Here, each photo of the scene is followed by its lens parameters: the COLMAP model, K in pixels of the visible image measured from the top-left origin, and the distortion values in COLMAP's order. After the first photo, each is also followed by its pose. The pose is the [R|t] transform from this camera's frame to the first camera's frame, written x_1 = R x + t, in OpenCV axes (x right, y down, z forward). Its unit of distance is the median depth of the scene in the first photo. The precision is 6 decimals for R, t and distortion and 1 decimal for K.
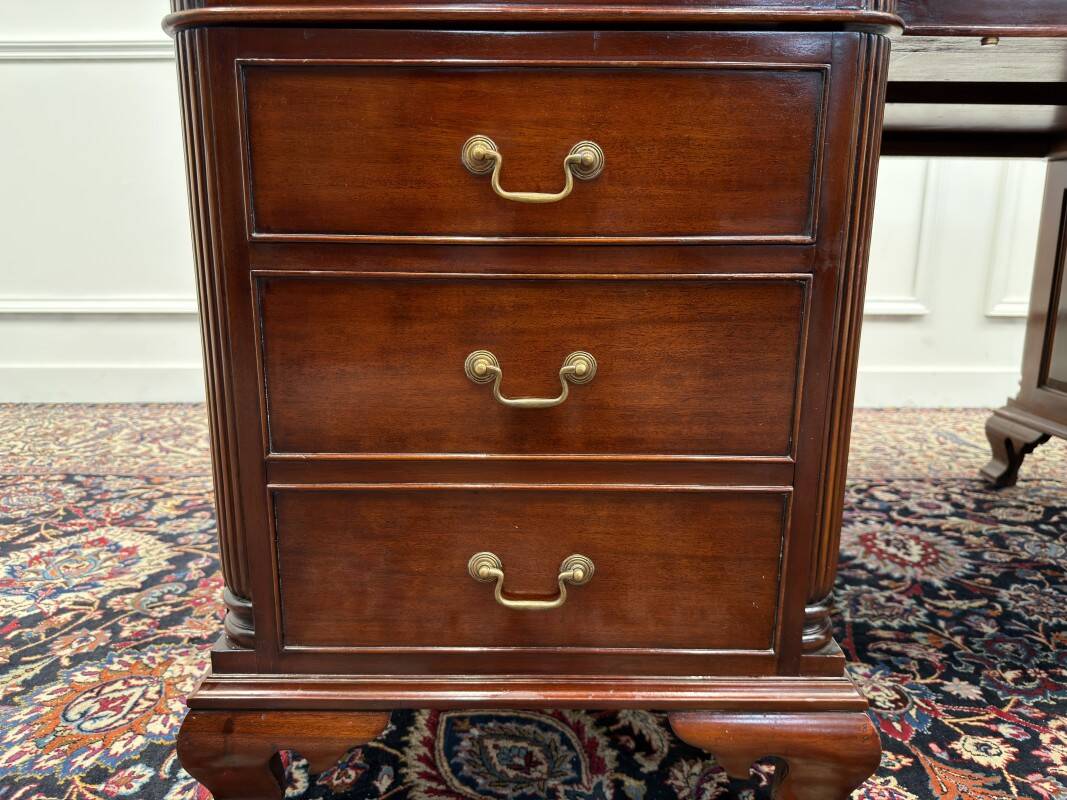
lens RADIAL K [[761.7, 0, 533.2], [0, 761.7, 403.1], [0, 0, 1]] dist [0.002319, -0.013210]
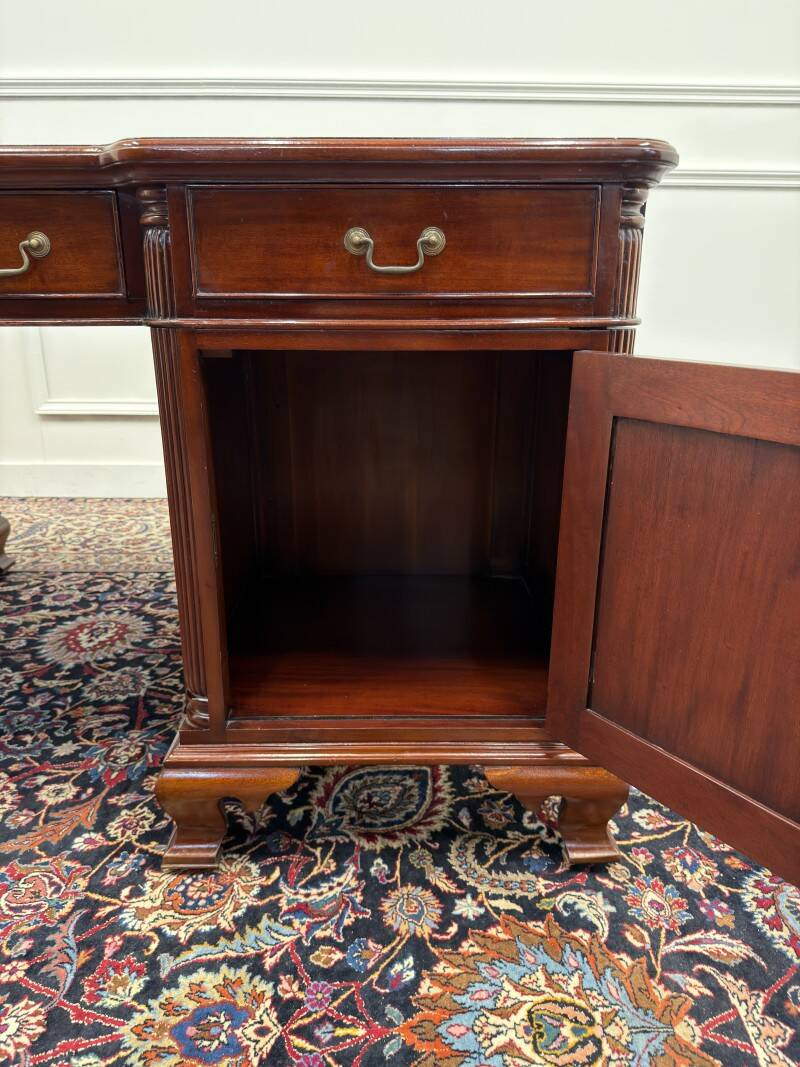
lens RADIAL K [[761.7, 0, 393.4], [0, 761.7, 533.0], [0, 0, 1]] dist [0.002319, -0.013210]
pose [[0.999945, -0.006055, 0.008509, 1.351058], [0.005181, 0.995055, 0.099193, -0.135250], [-0.009067, -0.099144, 0.995032, -0.310103]]
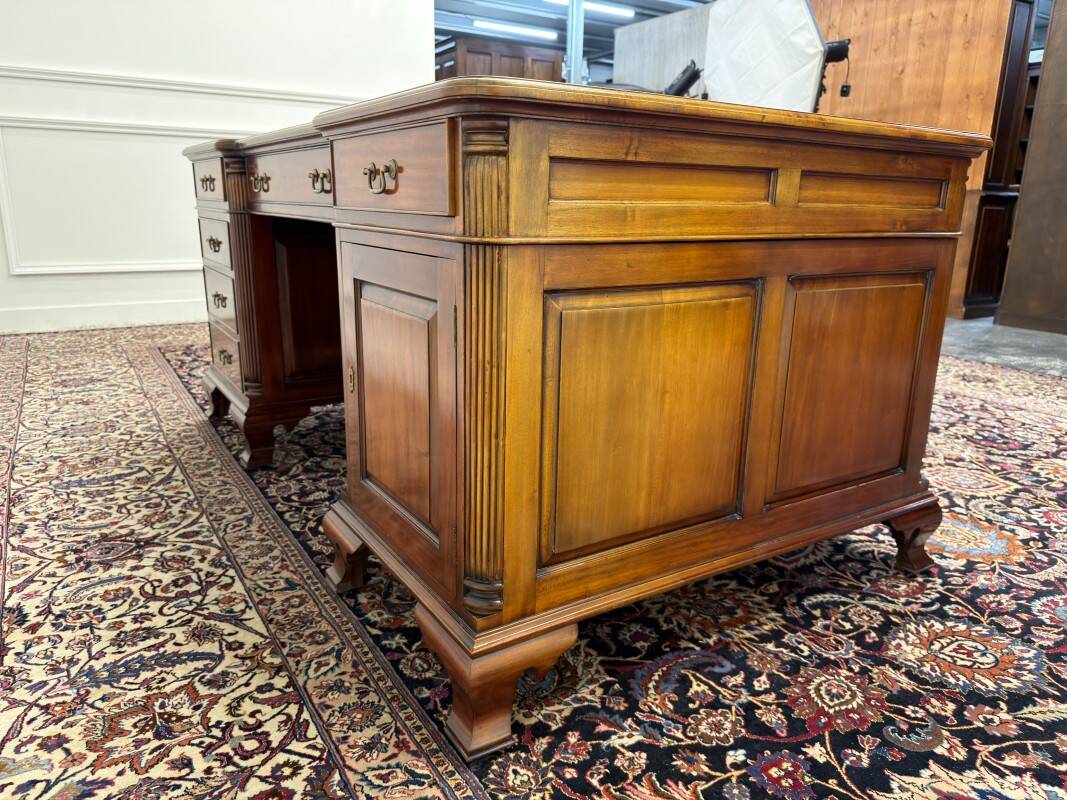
lens RADIAL K [[756.5, 0, 530.3], [0, 756.5, 423.6], [0, 0, 1]] dist [0.019695, -0.035403]
pose [[-0.535750, -0.256874, 0.804355, -1.093152], [0.166698, 0.901678, 0.398985, -0.676552], [-0.827758, 0.347841, -0.440254, 2.044741]]
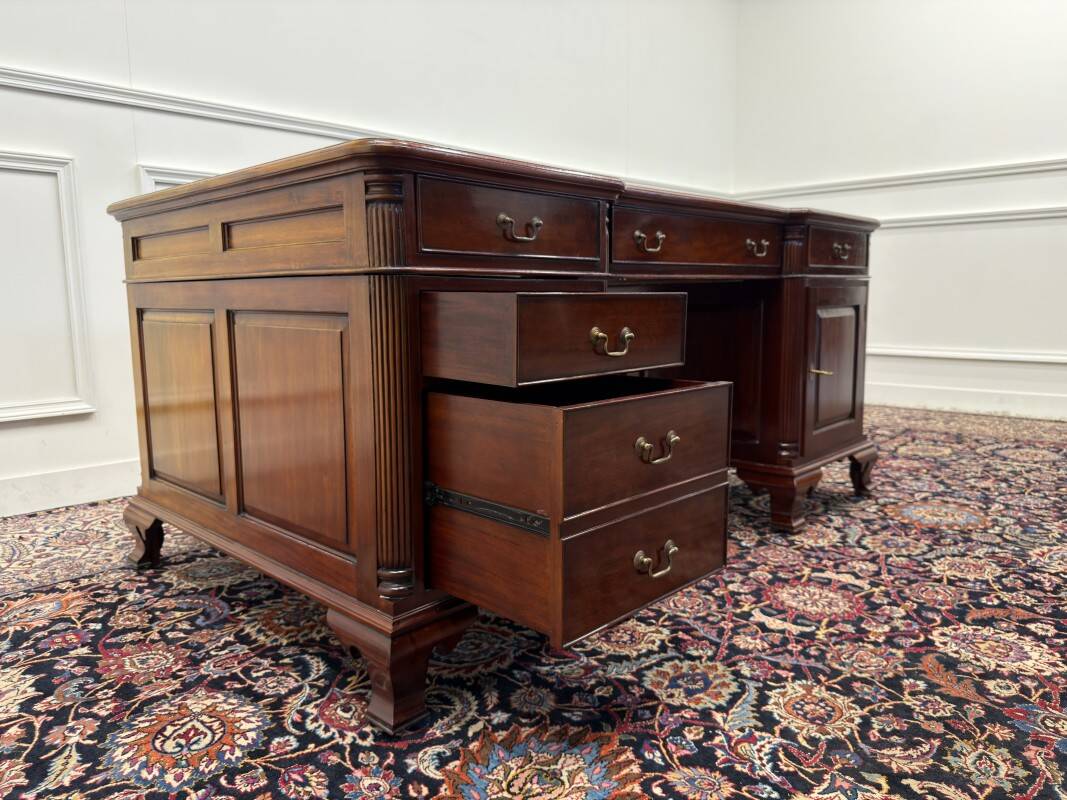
lens RADIAL K [[756.5, 0, 532.1], [0, 756.5, 395.4], [0, 0, 1]] dist [0.019695, -0.035403]
pose [[0.693209, -0.103387, 0.713283, -0.940813], [0.170166, 0.985157, -0.022583, -0.036236], [-0.700360, 0.137031, 0.700513, -0.349394]]
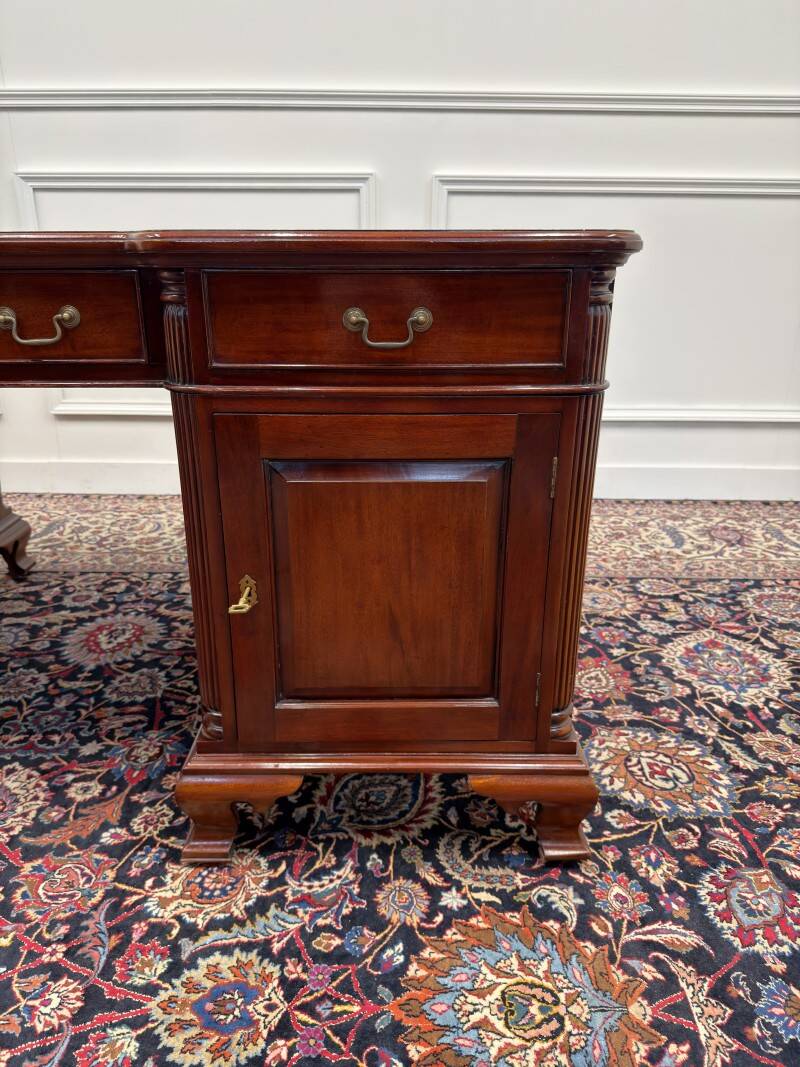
lens RADIAL K [[756.5, 0, 392.6], [0, 756.5, 533.4], [0, 0, 1]] dist [0.019695, -0.035403]
pose [[0.999997, -0.002251, 0.000284, 1.366111], [0.002194, 0.991224, 0.132171, -0.229522], [-0.000579, -0.132170, 0.991227, -0.404197]]
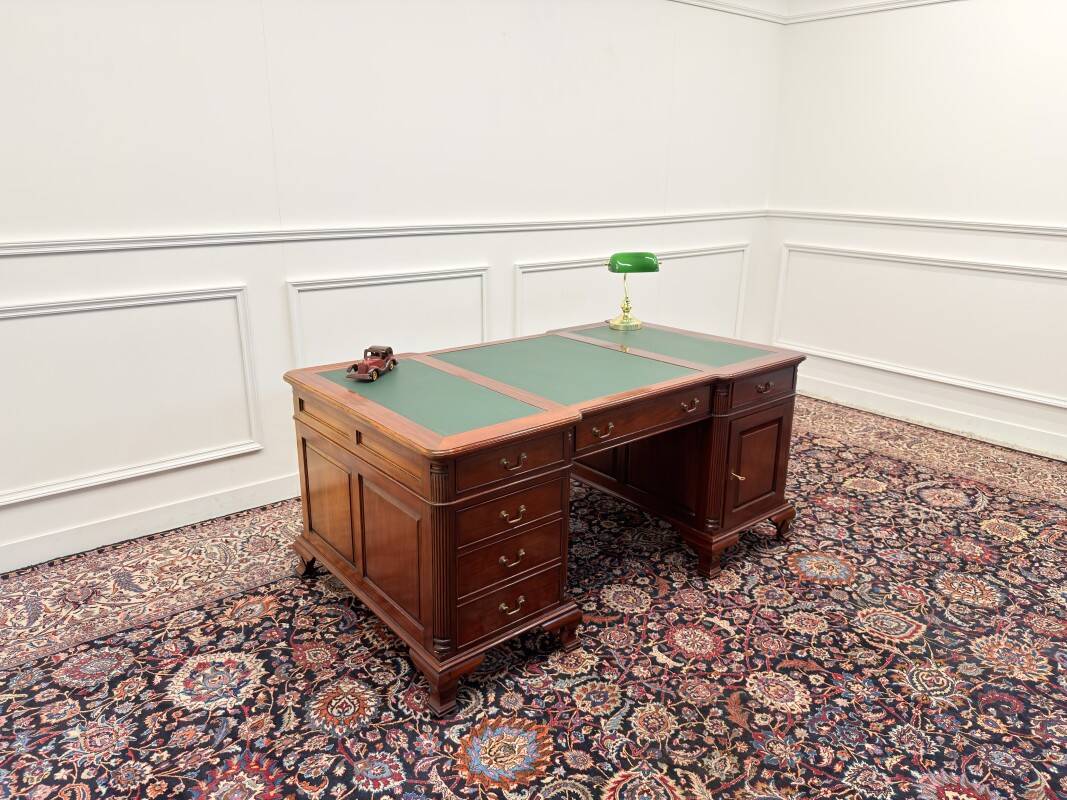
lens RADIAL K [[756.5, 0, 527.4], [0, 756.5, 374.5], [0, 0, 1]] dist [0.019695, -0.035403]
pose [[0.776932, -0.164968, 0.607587, -1.379688], [0.134580, 0.986271, 0.095696, -0.853233], [-0.615032, 0.007420, 0.788467, -1.393890]]
